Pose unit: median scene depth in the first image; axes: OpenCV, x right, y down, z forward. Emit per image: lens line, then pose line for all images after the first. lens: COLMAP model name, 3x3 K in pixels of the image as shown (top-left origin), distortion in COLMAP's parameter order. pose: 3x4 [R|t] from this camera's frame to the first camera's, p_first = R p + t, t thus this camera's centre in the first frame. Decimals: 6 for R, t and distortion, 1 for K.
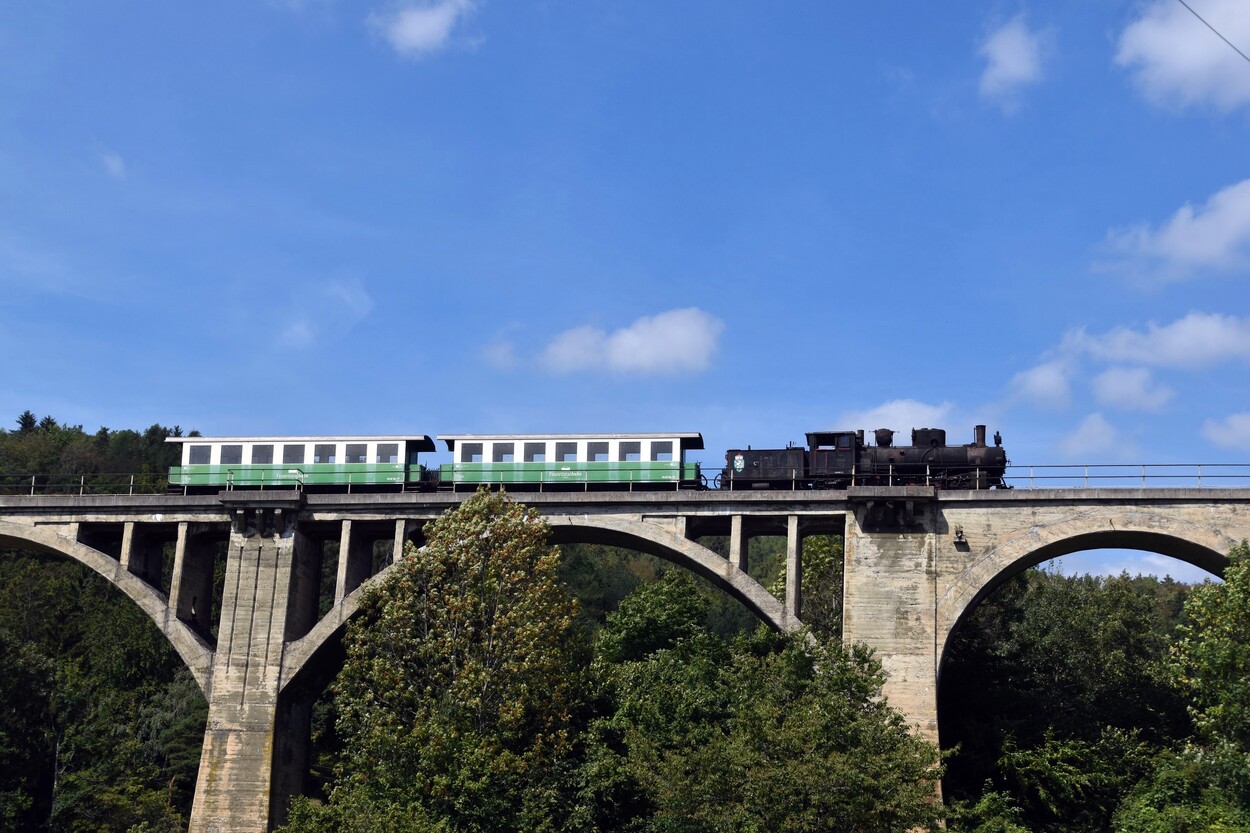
lens RADIAL K [[2157.7, 0, 617.8], [0, 2157.7, 453.6], [0, 0, 1]] dist [0.364200, 0.290654]
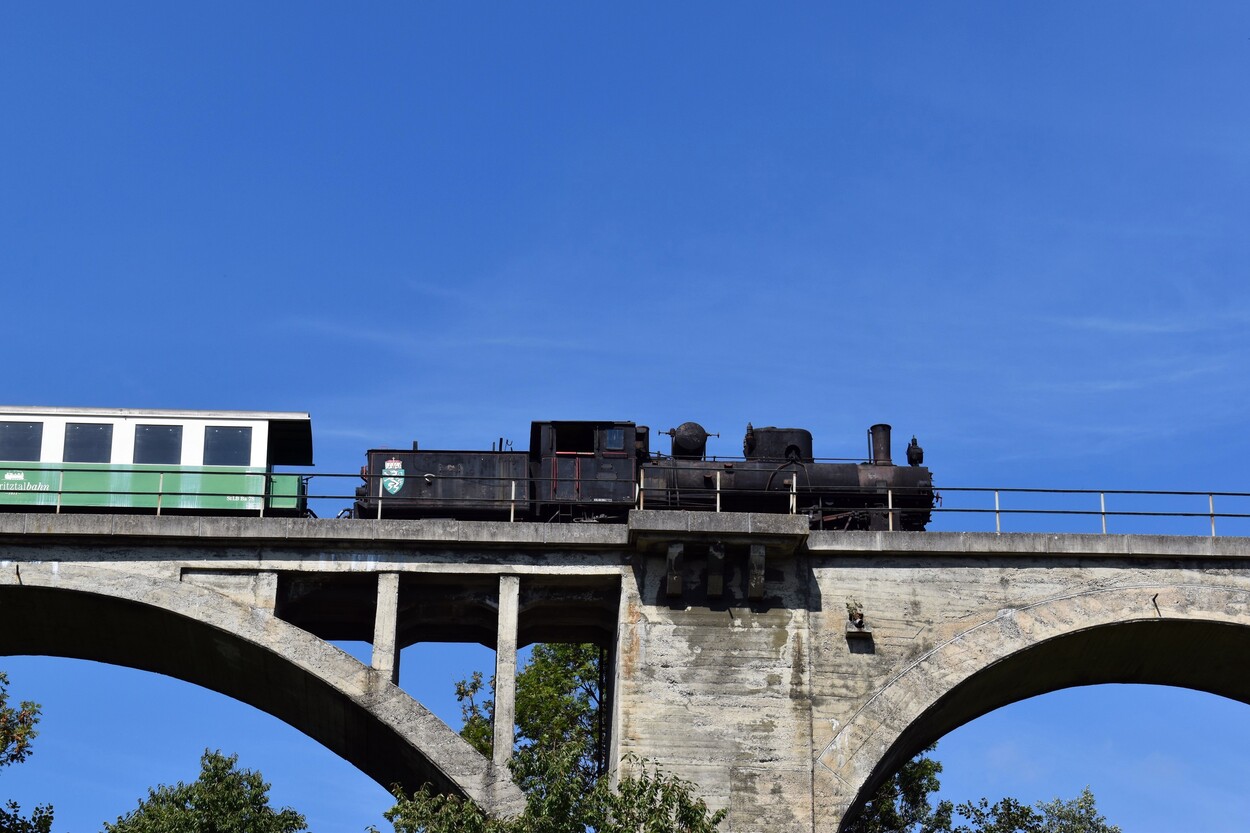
lens RADIAL K [[2849.6, 0, 625.0], [0, 2849.6, 416.5], [0, 0, 1]] dist [0.058910, 0.264168]
pose [[0.979531, 0.058221, 0.192688, -0.015105], [-0.019399, 0.980105, -0.197528, 0.115536], [-0.200355, 0.189746, 0.961173, 0.396875]]
